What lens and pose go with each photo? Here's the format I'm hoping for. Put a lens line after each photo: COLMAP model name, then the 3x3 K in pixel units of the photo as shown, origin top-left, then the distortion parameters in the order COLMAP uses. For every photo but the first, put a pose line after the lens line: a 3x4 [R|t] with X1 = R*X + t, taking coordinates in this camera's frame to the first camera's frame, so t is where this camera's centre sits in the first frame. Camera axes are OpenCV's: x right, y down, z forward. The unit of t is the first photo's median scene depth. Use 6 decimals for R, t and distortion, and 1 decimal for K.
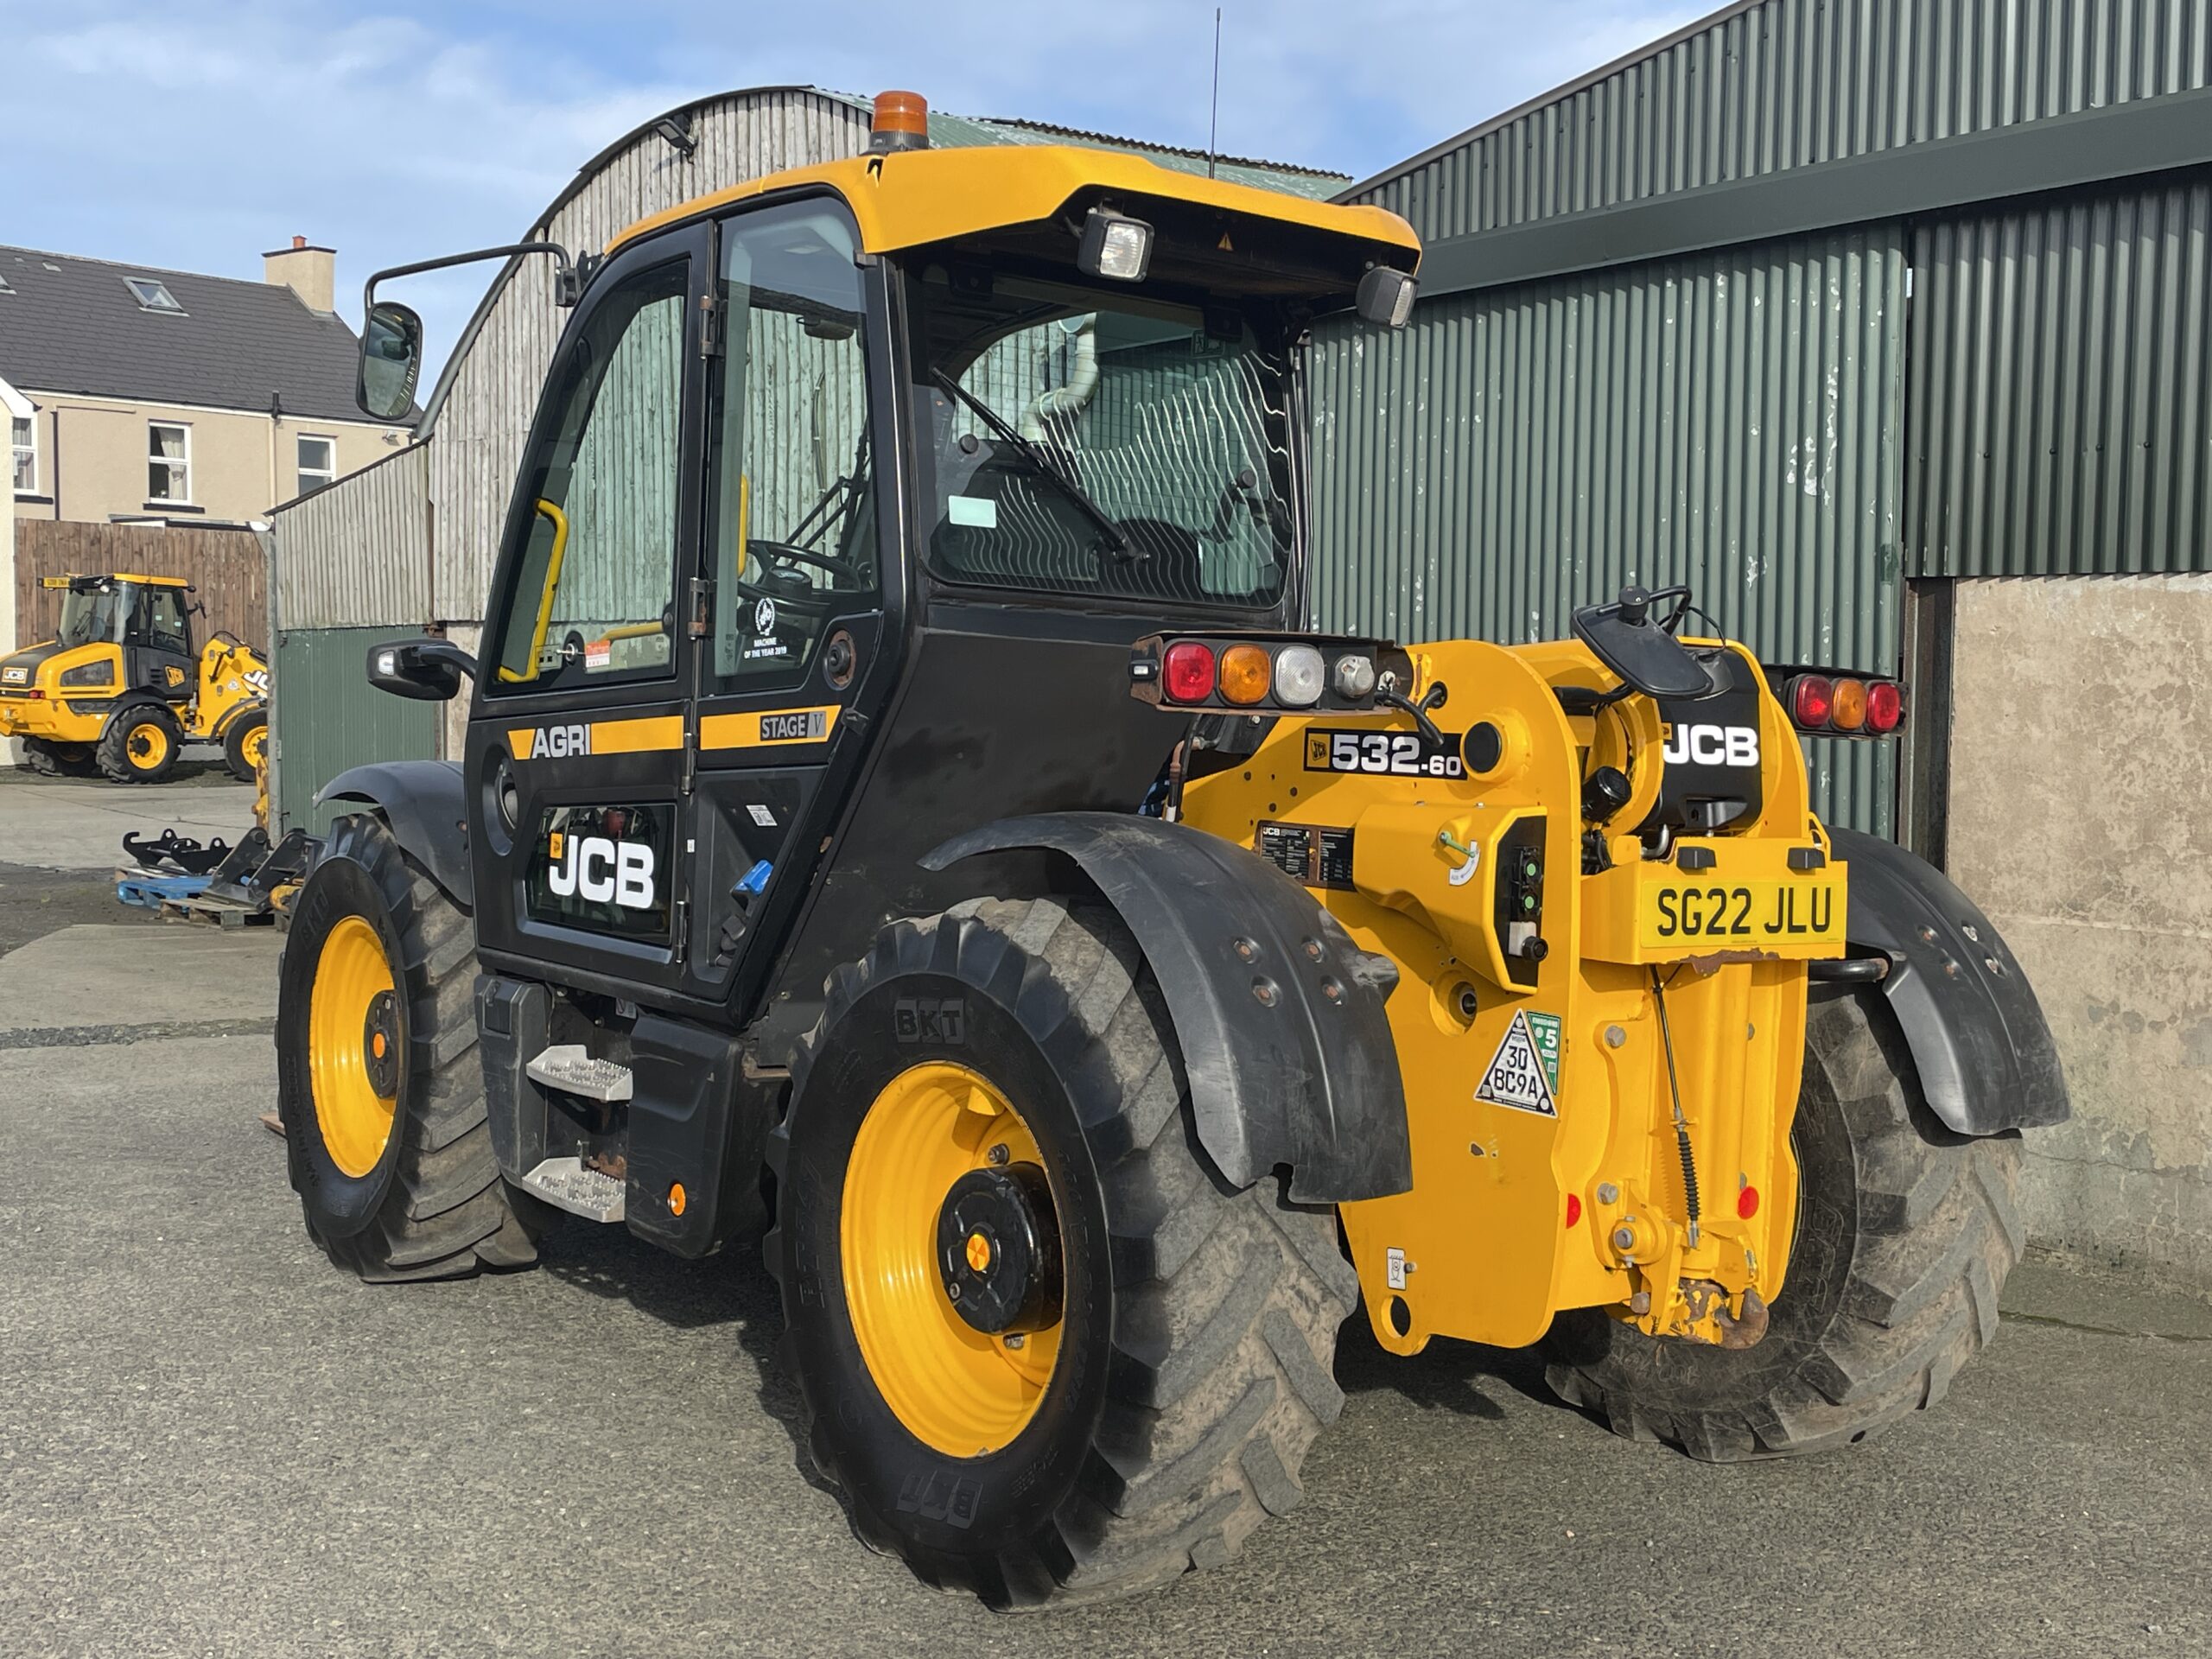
lens RADIAL K [[2598.1, 0, 1098.4], [0, 2598.1, 816.3], [0, 0, 1]] dist [0.046885, 0.000000]
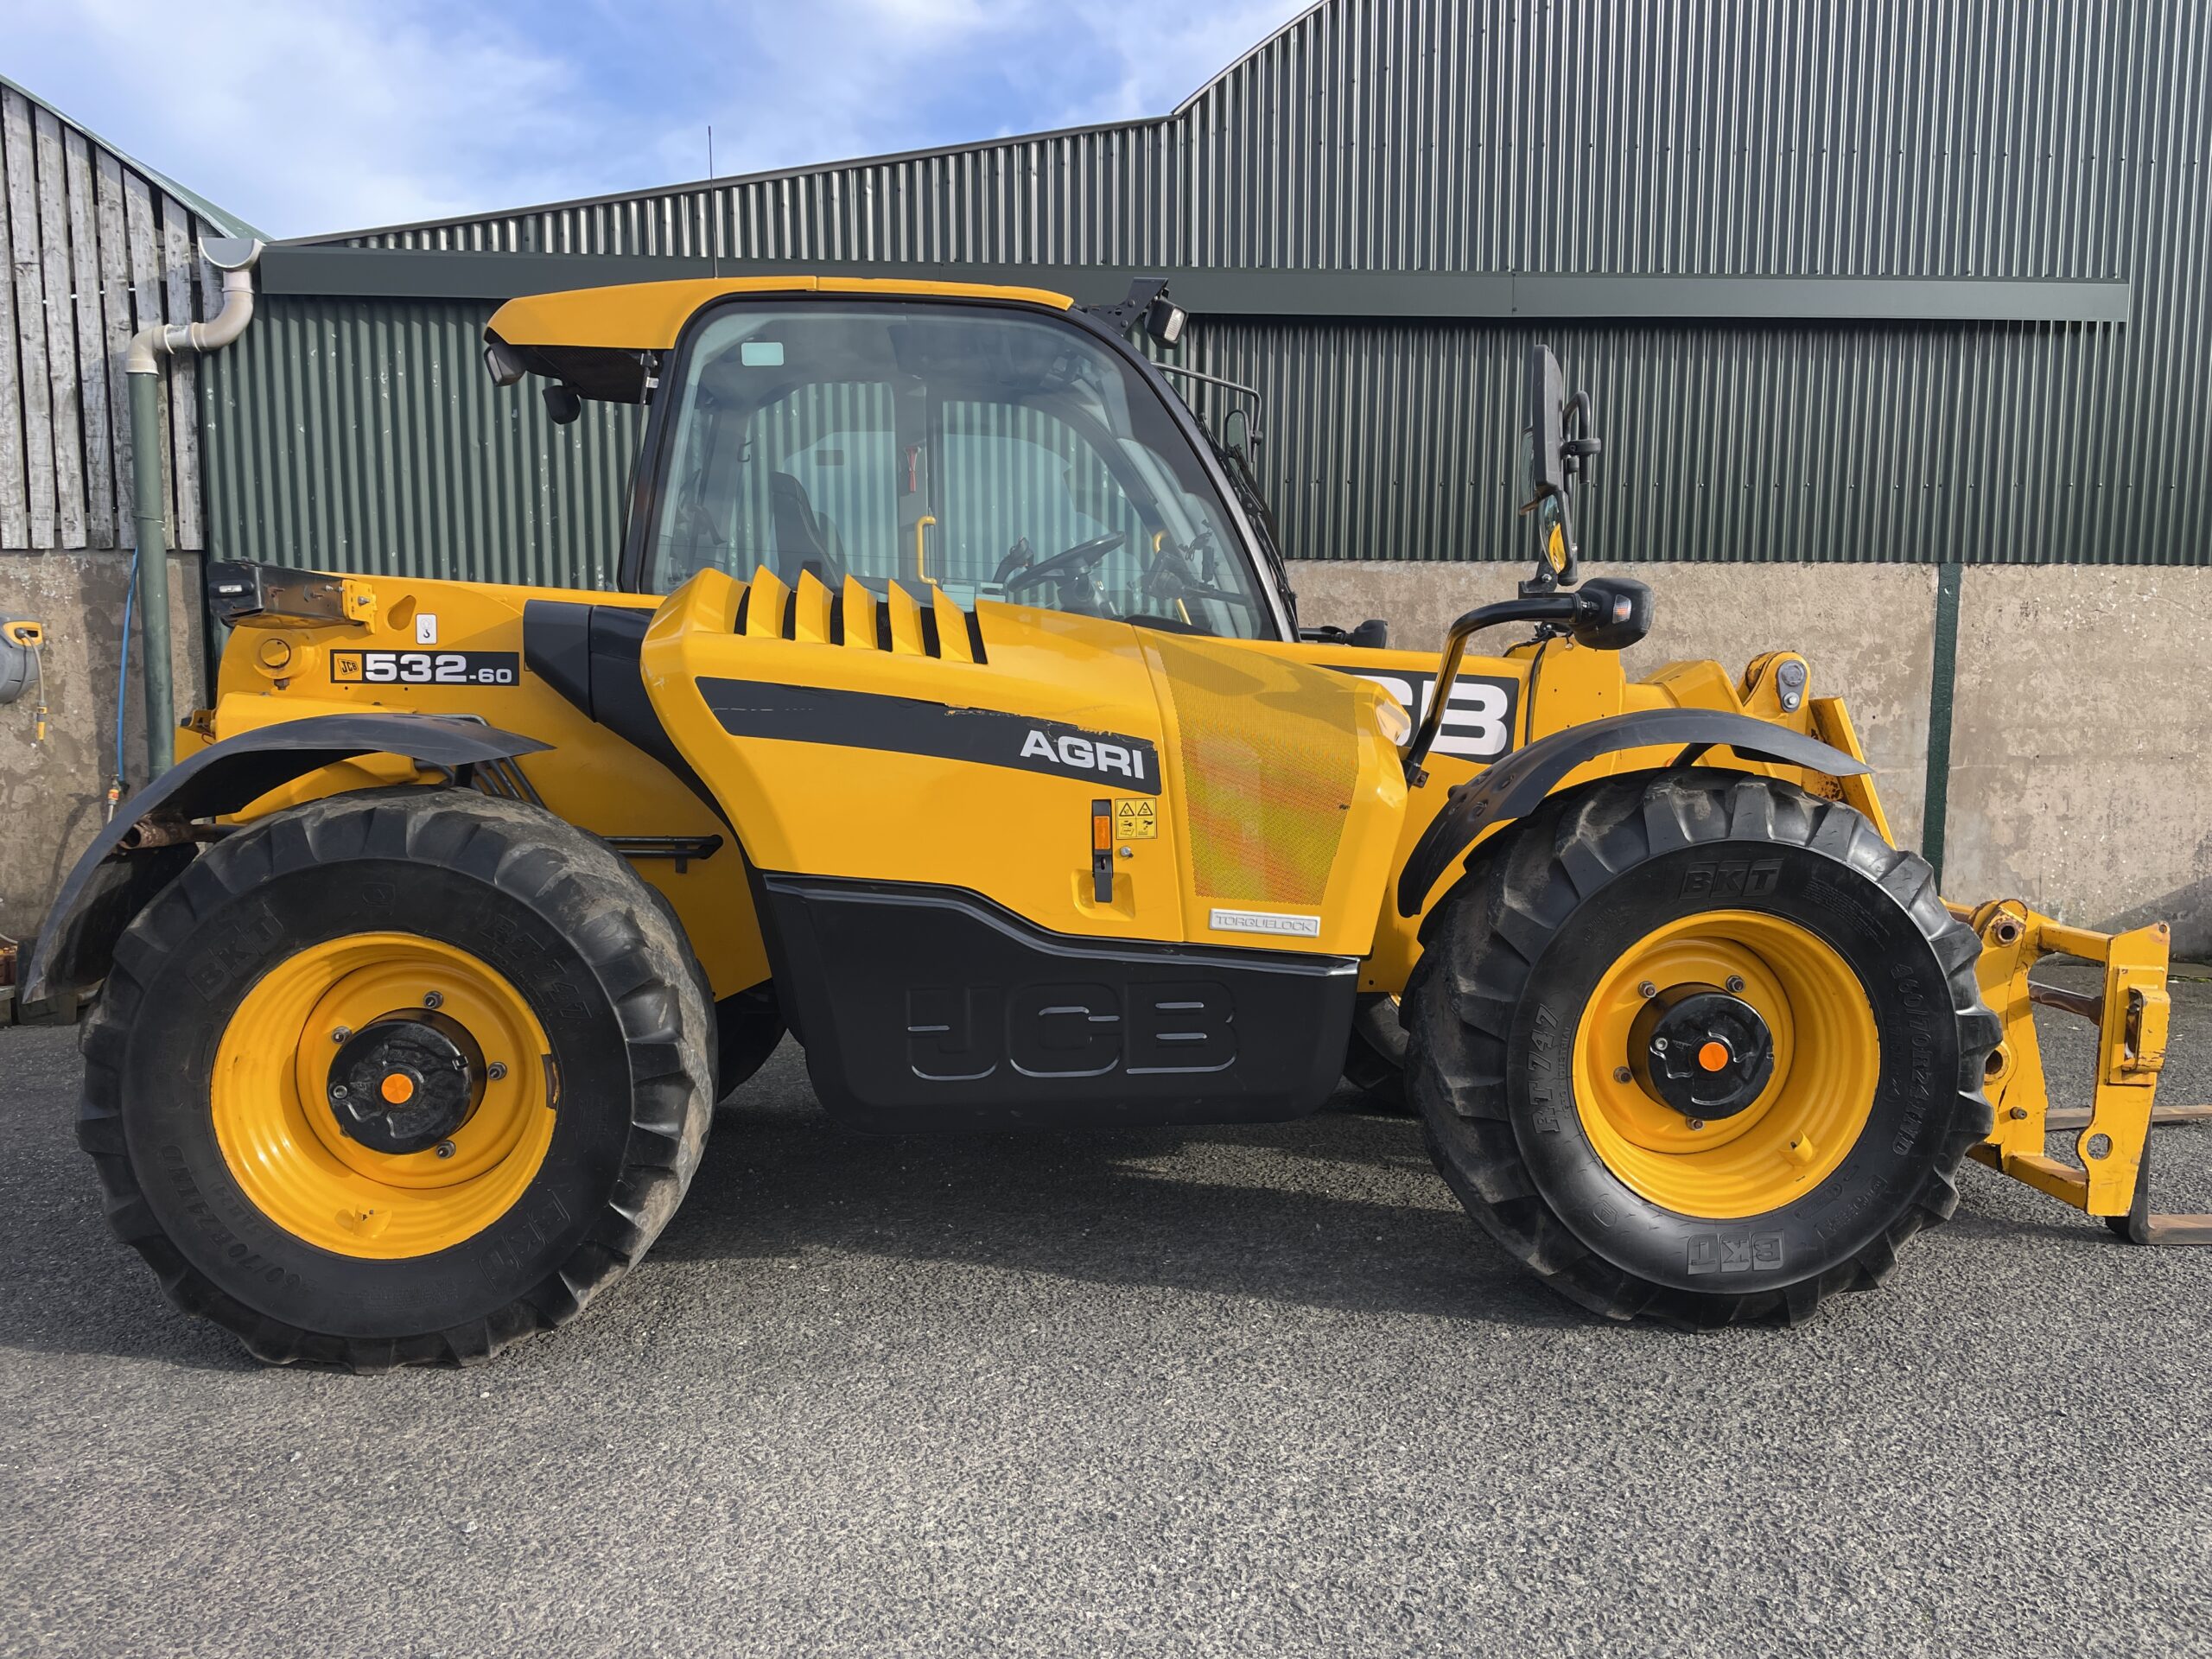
lens RADIAL K [[1661.0, 0, 1115.0], [0, 1661.0, 816.1], [0, 0, 1]] dist [0.079756, -0.099977]
pose [[0.516483, -0.097643, 0.850712, -0.587835], [0.047400, 0.995214, 0.085451, -0.026417], [-0.854984, -0.003810, 0.518640, 0.557788]]
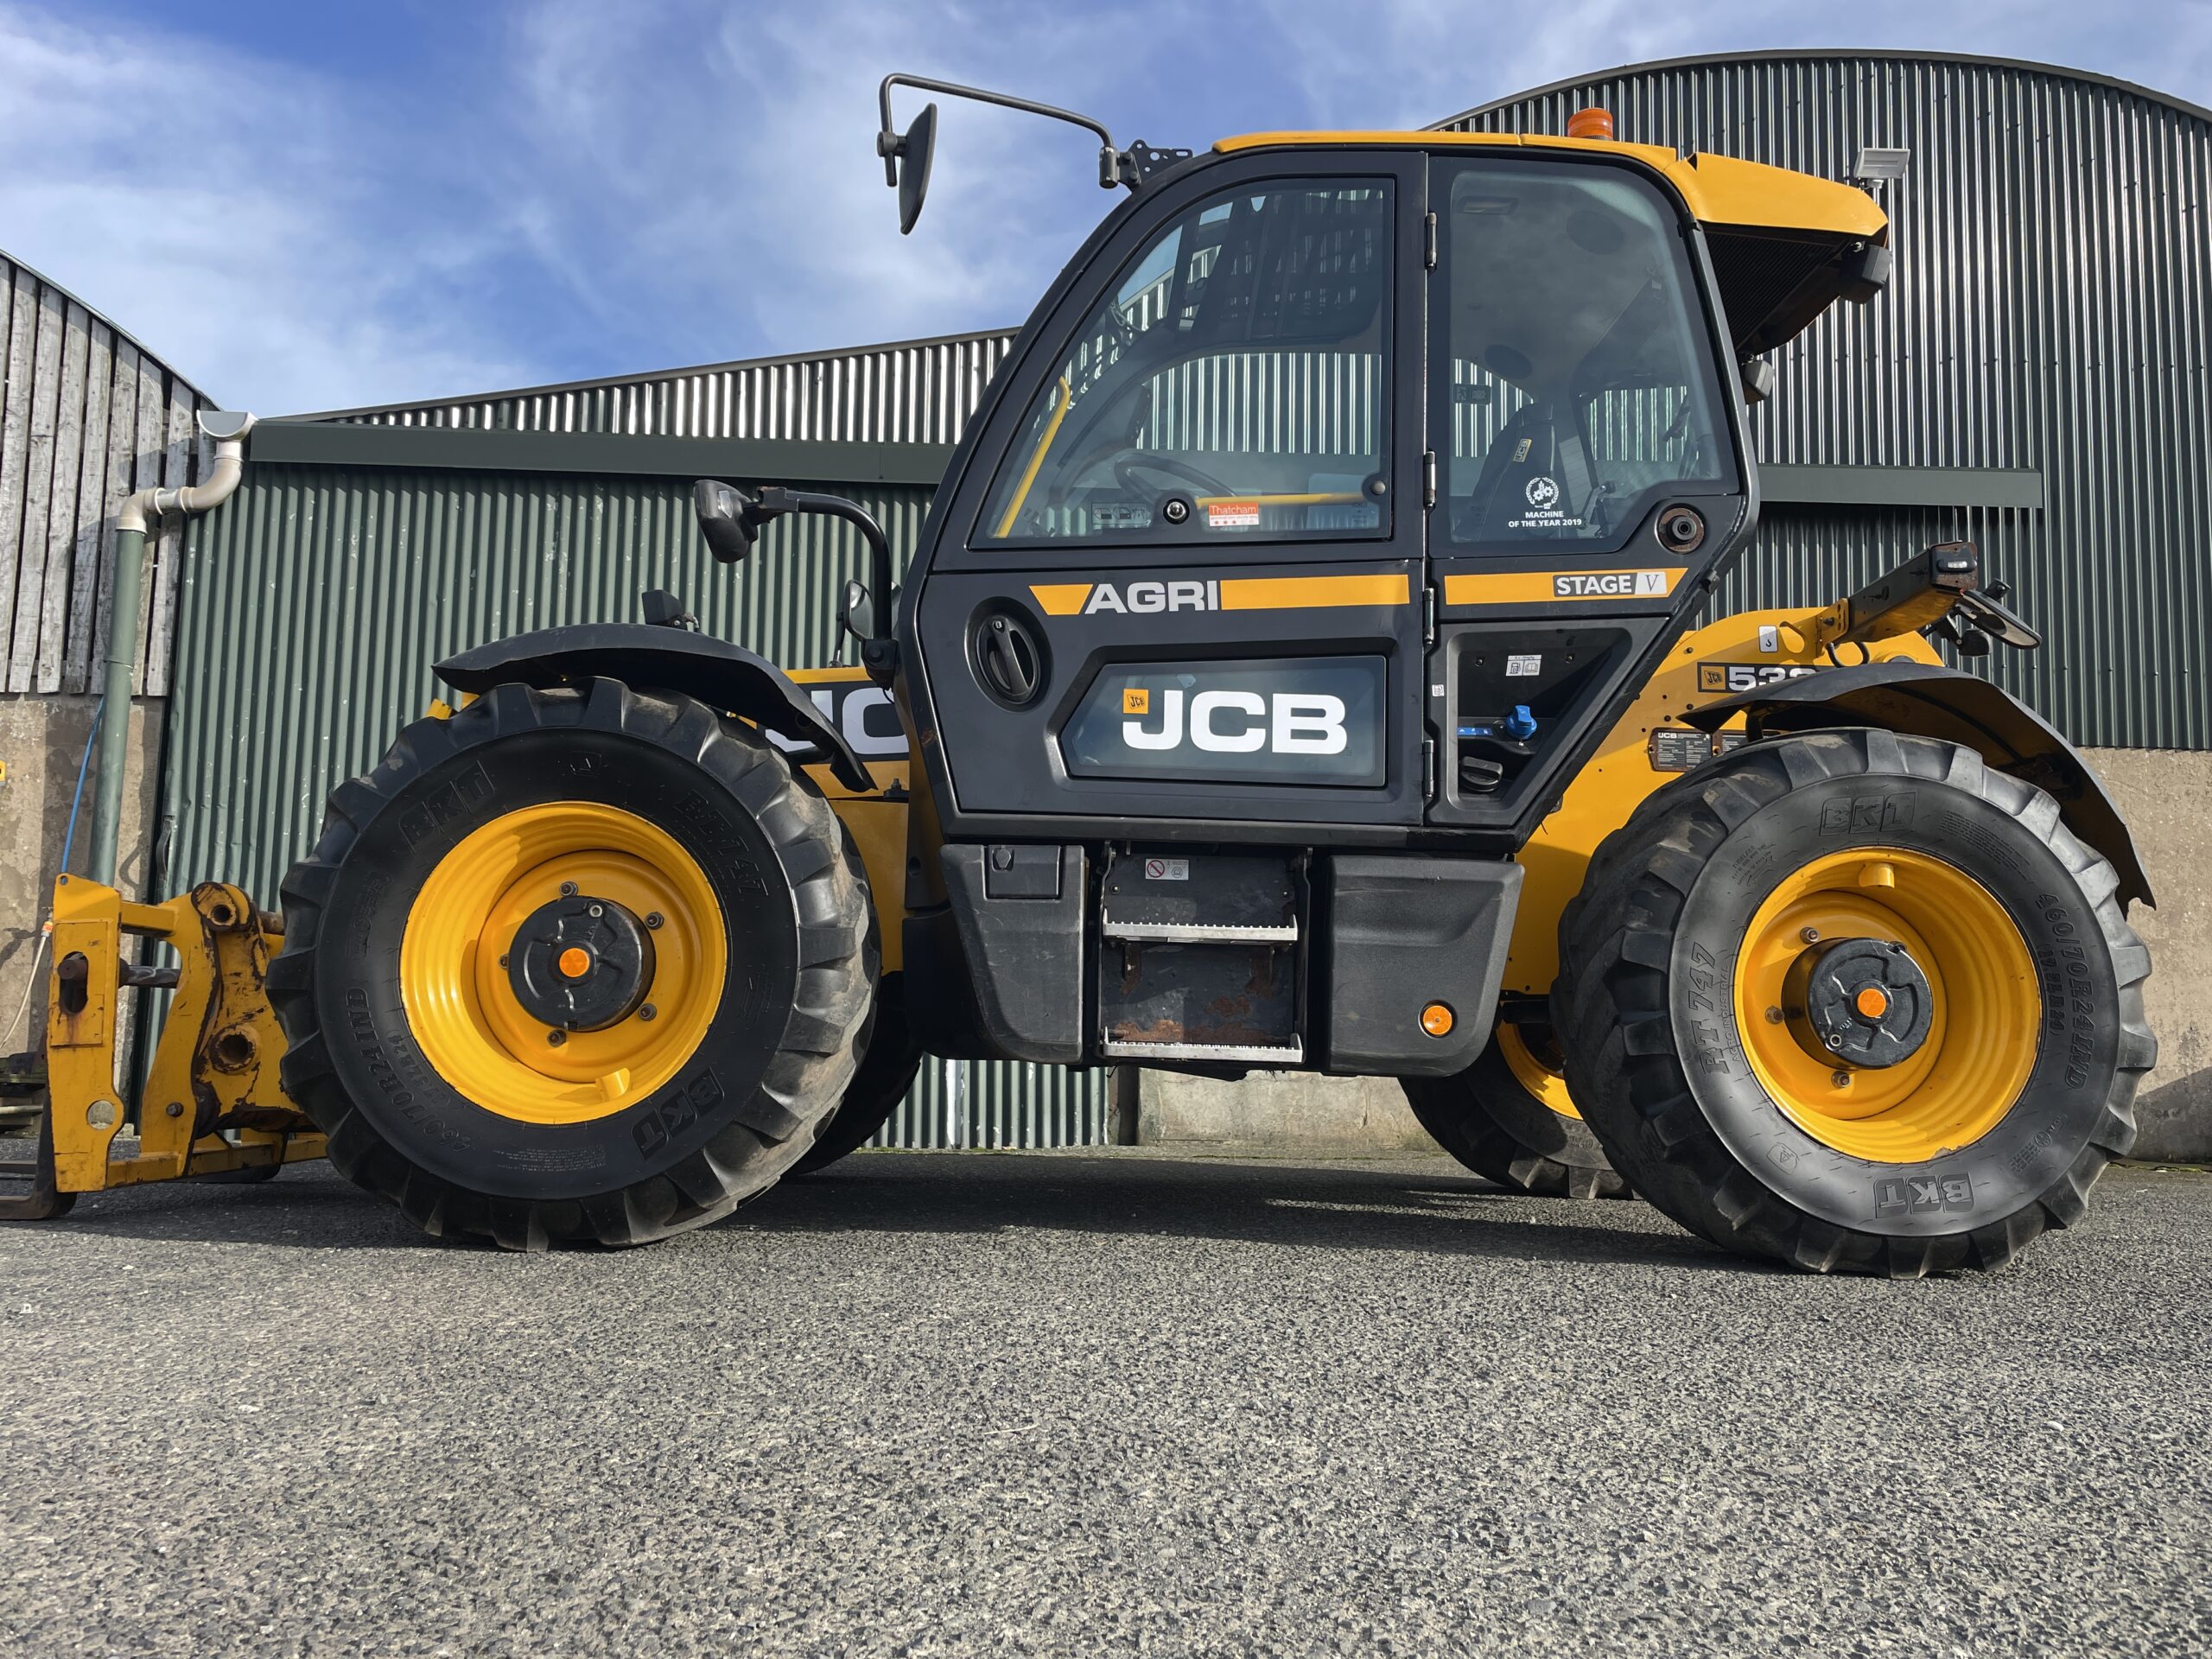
lens RADIAL K [[1661.0, 0, 1102.9], [0, 1661.0, 811.3], [0, 0, 1]] dist [0.079756, -0.099977]
pose [[0.556842, 0.091827, 0.825527, -0.535917], [0.030113, 0.990985, -0.130544, 0.098572], [-0.830072, 0.097551, 0.549057, 0.491441]]
